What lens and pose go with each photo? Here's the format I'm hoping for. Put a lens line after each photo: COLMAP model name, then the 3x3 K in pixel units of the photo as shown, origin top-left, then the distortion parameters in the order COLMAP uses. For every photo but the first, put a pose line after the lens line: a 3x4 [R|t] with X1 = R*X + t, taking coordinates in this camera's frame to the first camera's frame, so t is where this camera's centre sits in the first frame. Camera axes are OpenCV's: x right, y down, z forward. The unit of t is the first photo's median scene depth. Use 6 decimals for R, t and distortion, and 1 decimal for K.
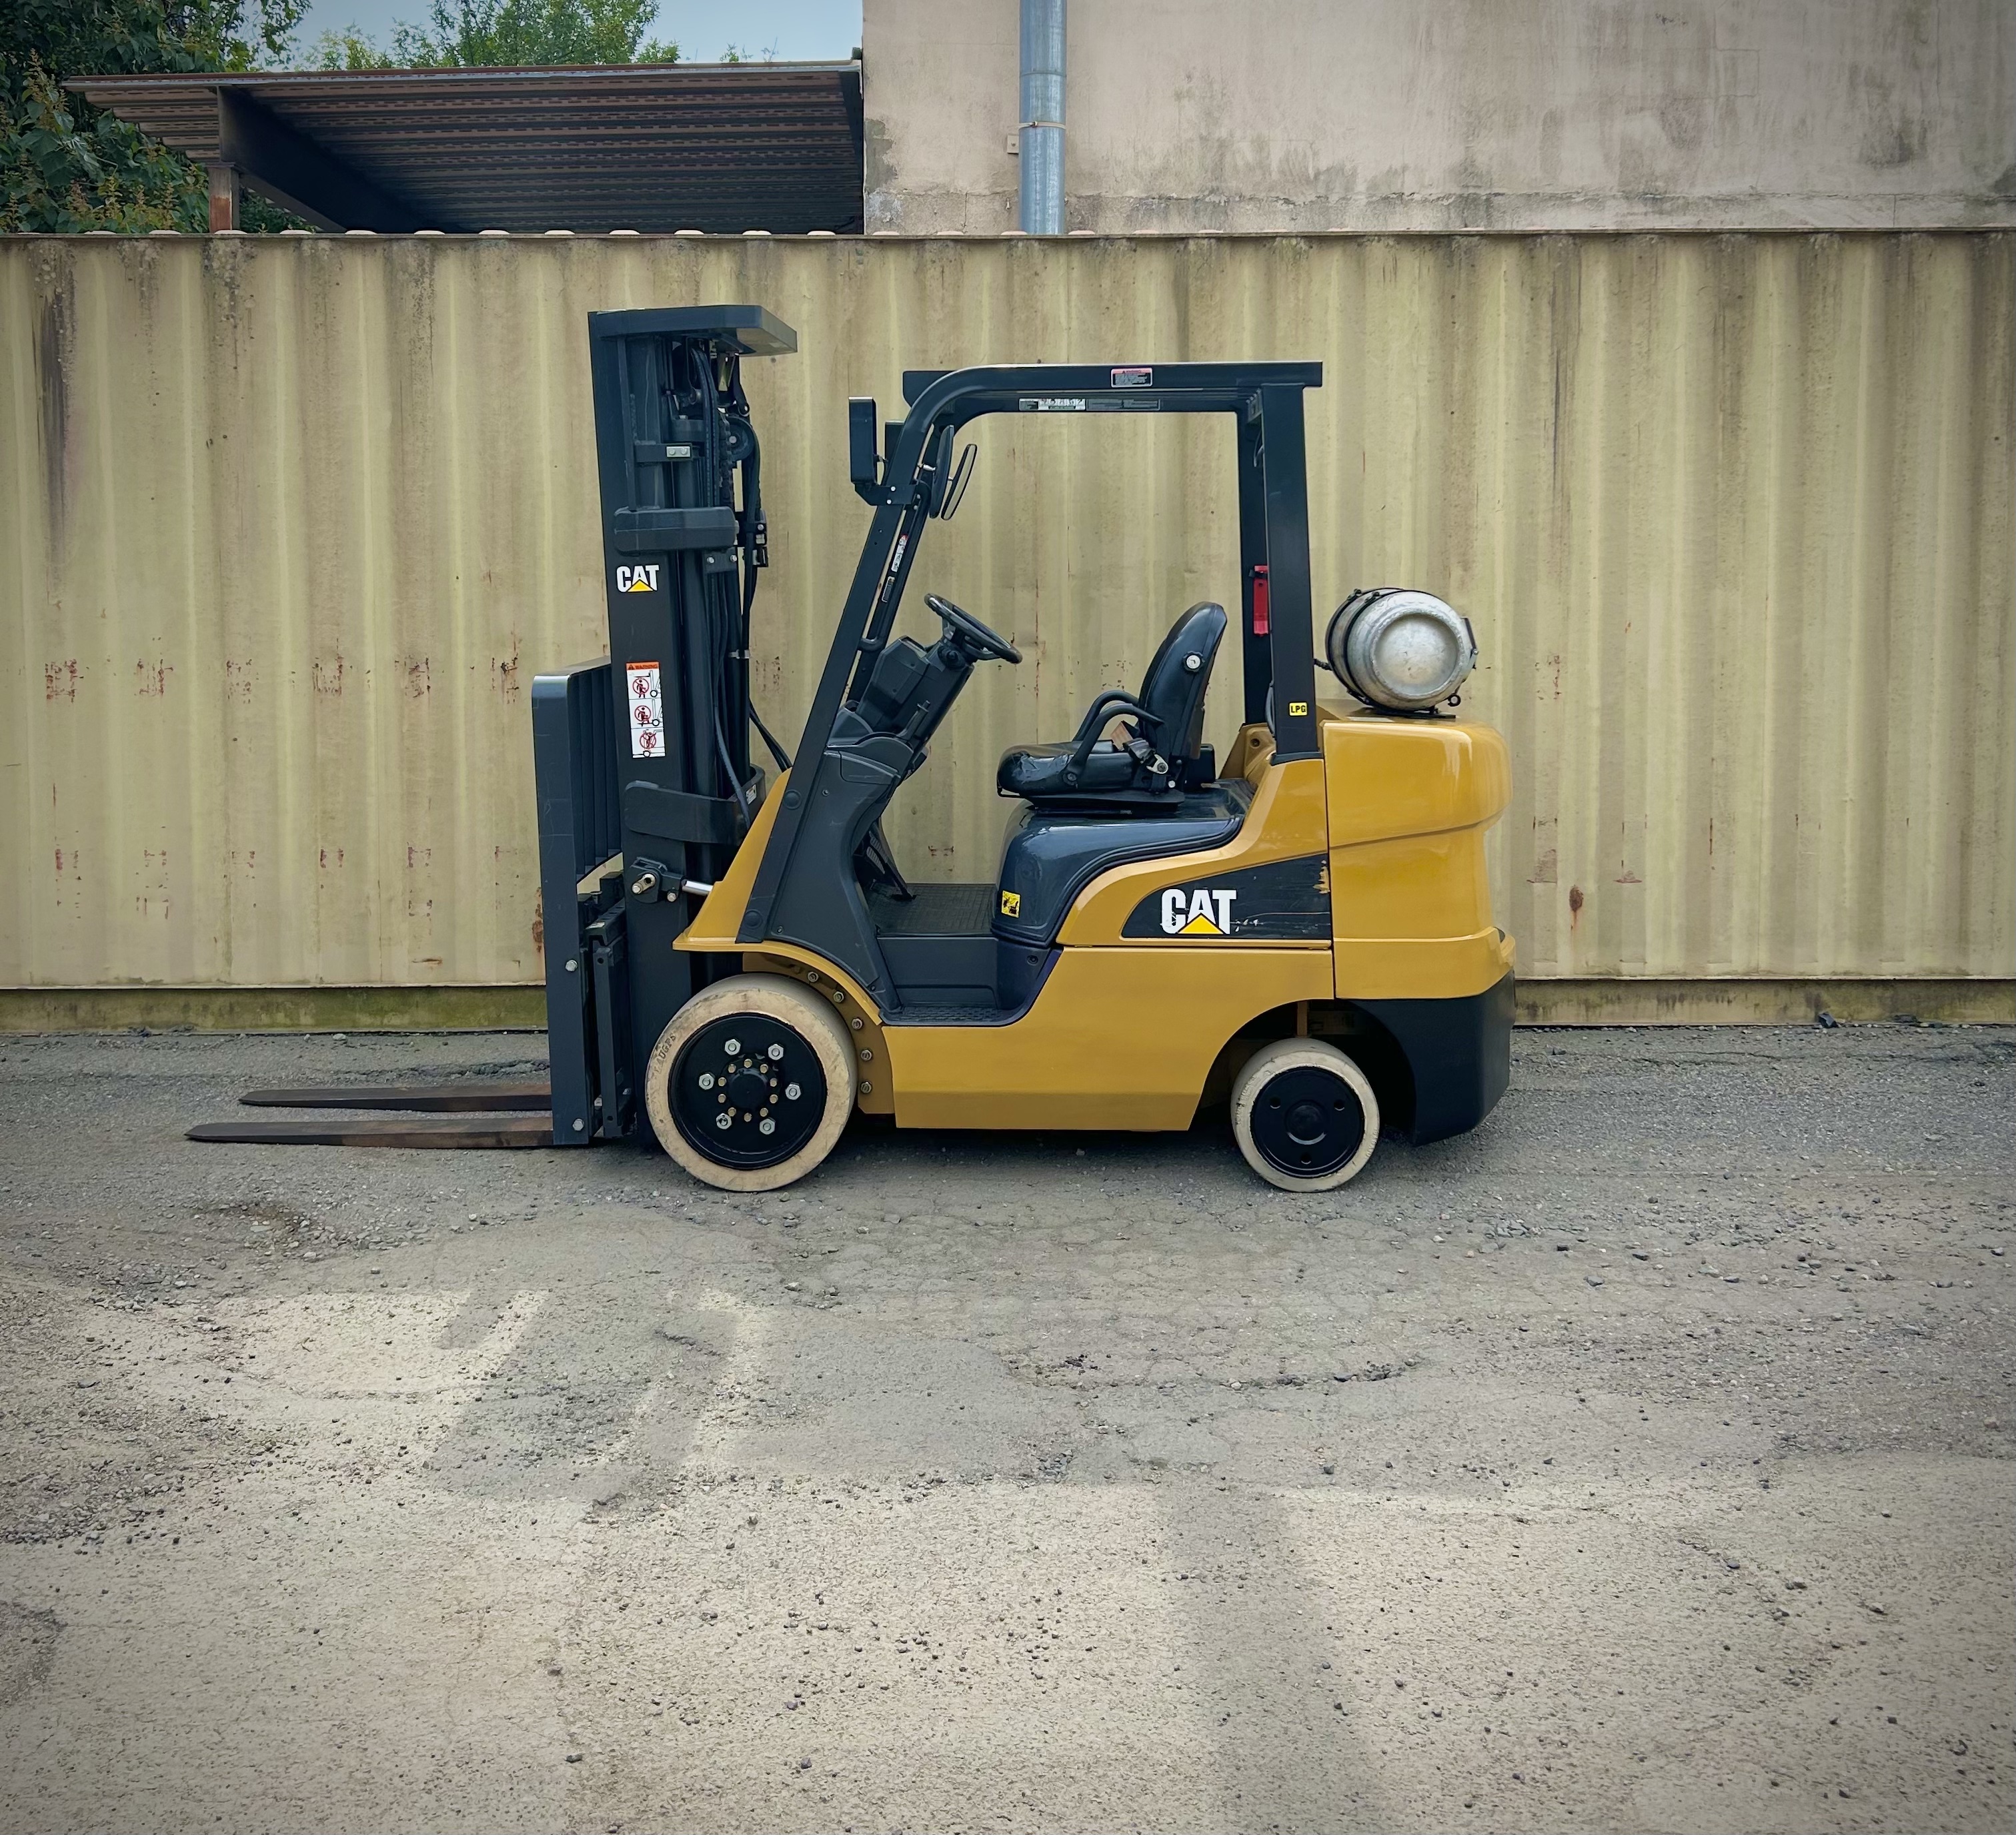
lens RADIAL K [[1732.8, 0, 1007.3], [0, 1732.8, 962.2], [0, 0, 1]] dist [0.021056, -0.017736]
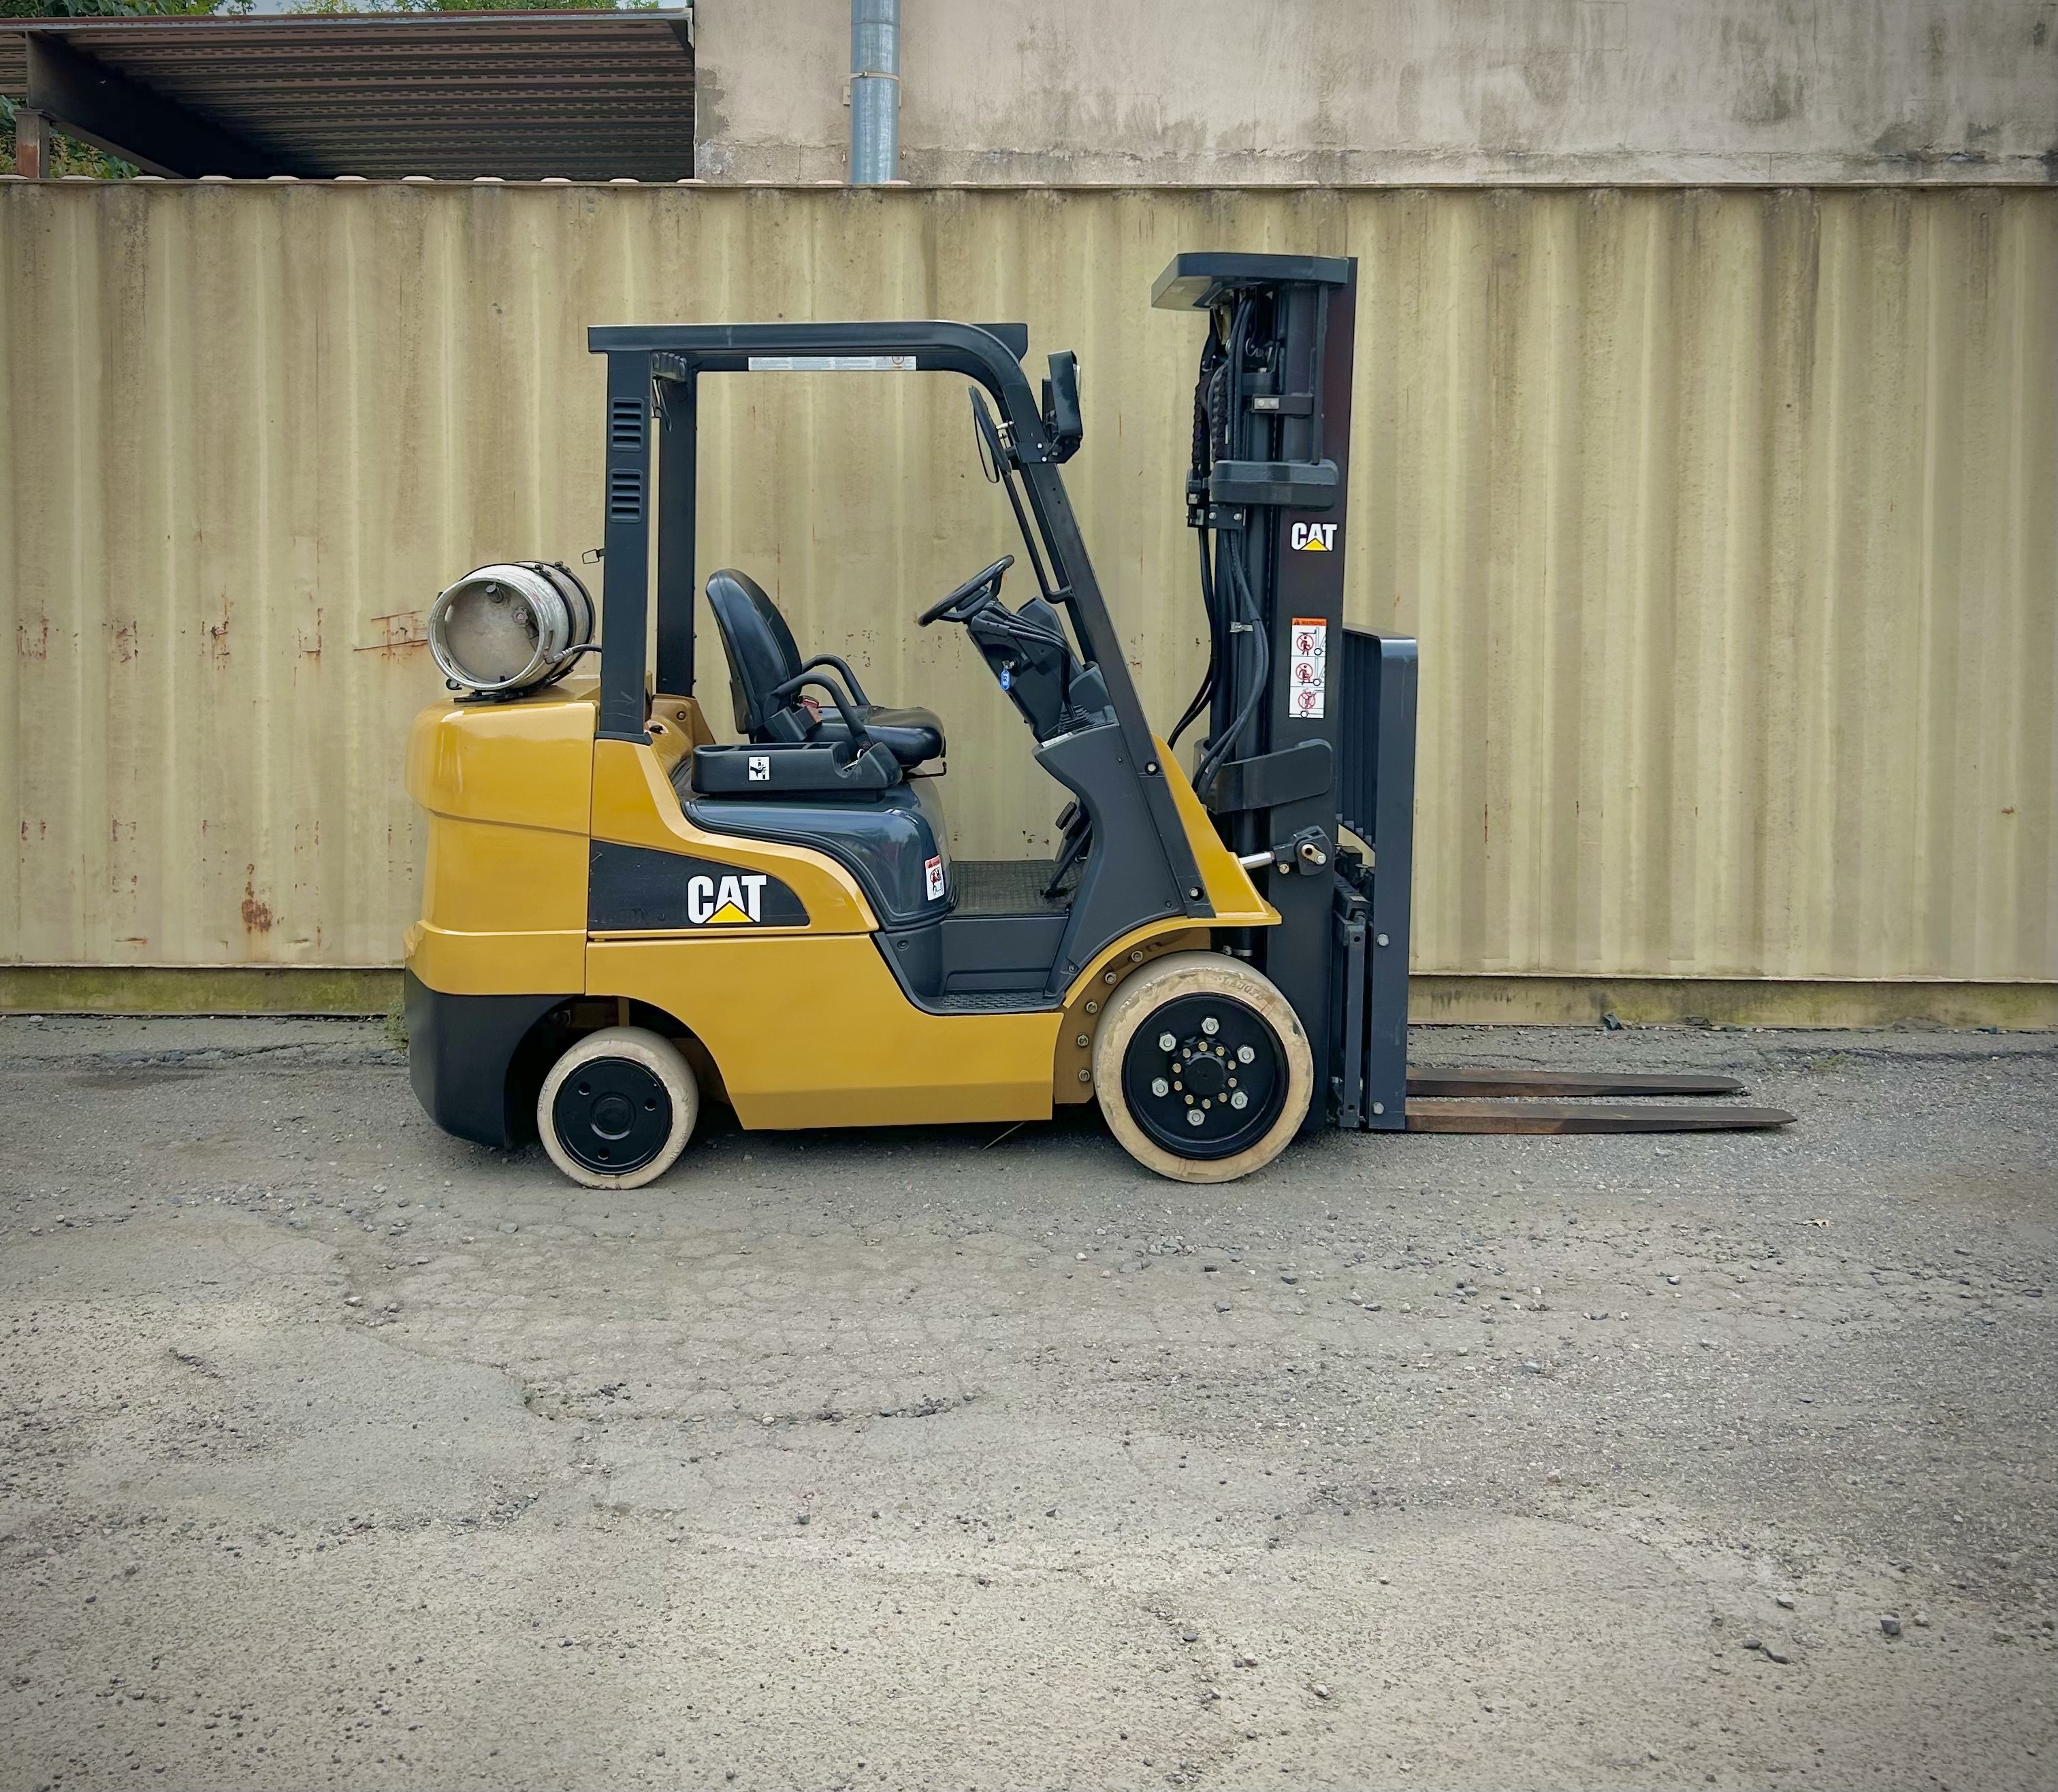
lens RADIAL K [[1785.8, 0, 1029.0], [0, 1785.8, 896.0], [0, 0, 1]] dist [0.016263, -0.009190]
pose [[0.999826, 0.011736, -0.014492, 0.172495], [-0.012100, 0.999609, -0.025227, -0.006211], [0.014190, 0.025398, 0.999577, 0.032667]]
